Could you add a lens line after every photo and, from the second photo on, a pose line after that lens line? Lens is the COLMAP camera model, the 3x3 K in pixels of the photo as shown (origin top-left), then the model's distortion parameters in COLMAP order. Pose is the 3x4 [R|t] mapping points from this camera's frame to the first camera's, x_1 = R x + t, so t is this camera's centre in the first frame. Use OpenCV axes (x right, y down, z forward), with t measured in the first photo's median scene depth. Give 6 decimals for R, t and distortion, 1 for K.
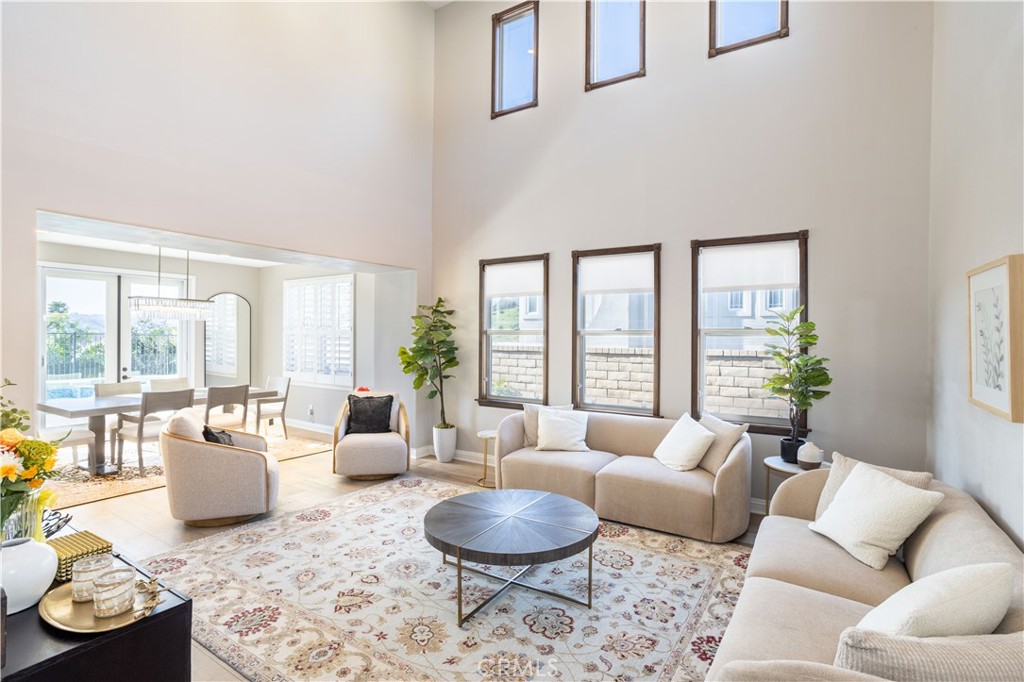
lens RADIAL K [[487.3, 0, 513.4], [0, 487.3, 336.9], [0, 0, 1]] dist [-0.060529, 0.035315]
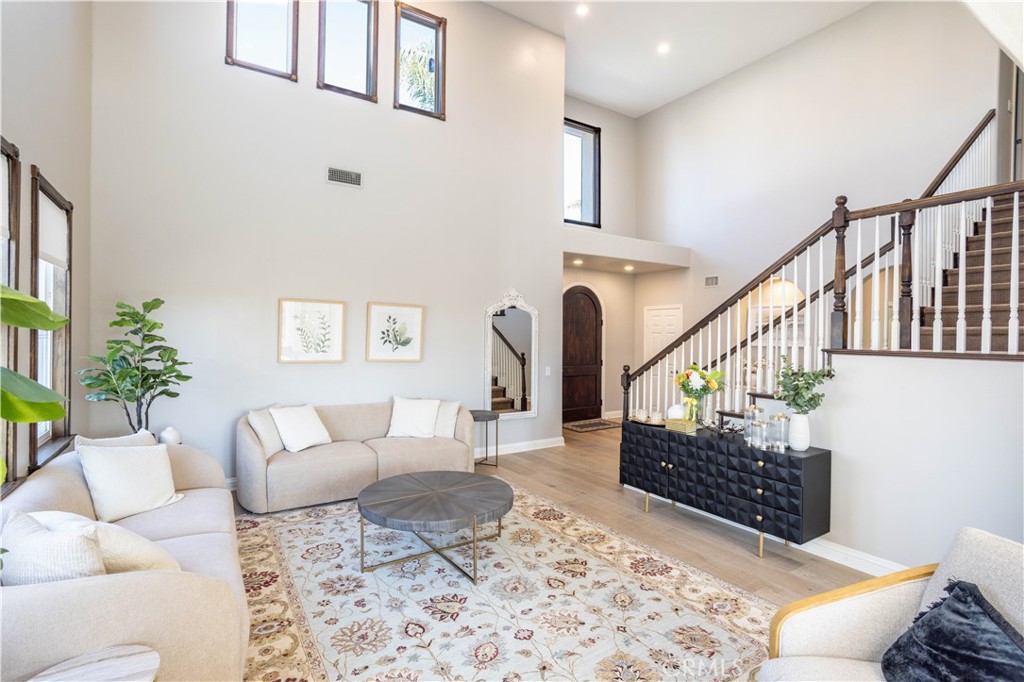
lens RADIAL K [[487.3, 0, 513.4], [0, 487.3, 336.9], [0, 0, 1]] dist [-0.060529, 0.035315]
pose [[-0.910685, -0.014823, 0.412836, -0.632000], [-0.012794, 0.999889, 0.007680, -0.001915], [-0.412904, 0.001713, -0.910773, 1.971818]]
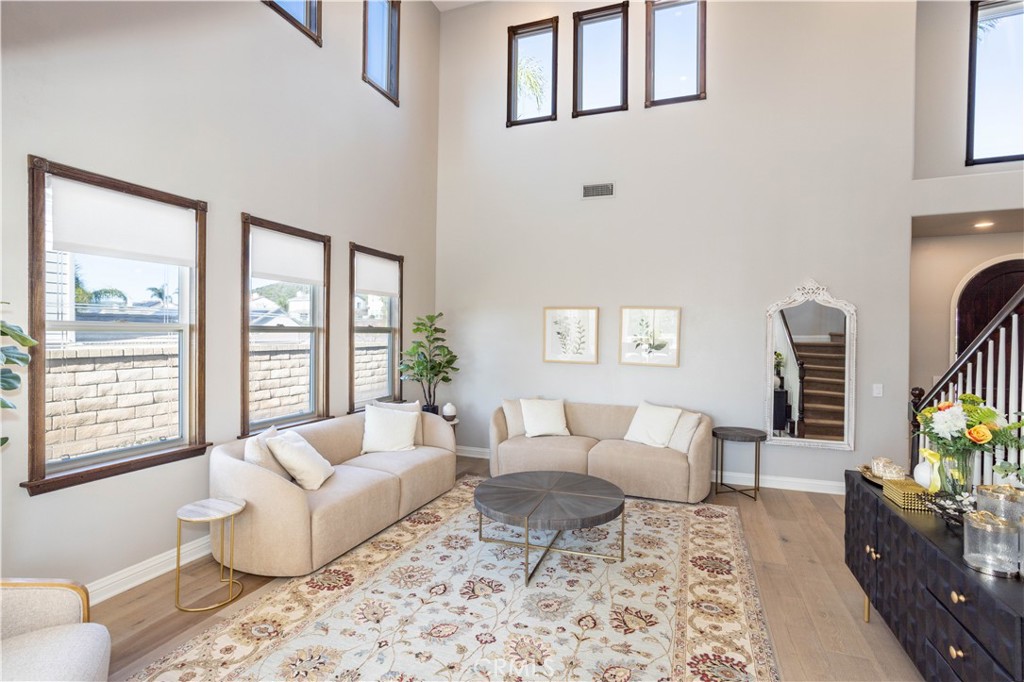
lens RADIAL K [[487.3, 0, 513.4], [0, 487.3, 336.9], [0, 0, 1]] dist [-0.060529, 0.035315]
pose [[-0.212497, -0.011579, 0.977093, -1.124586], [-0.006708, 0.999924, 0.010391, -0.010568], [-0.977139, -0.004346, -0.212558, 1.344031]]
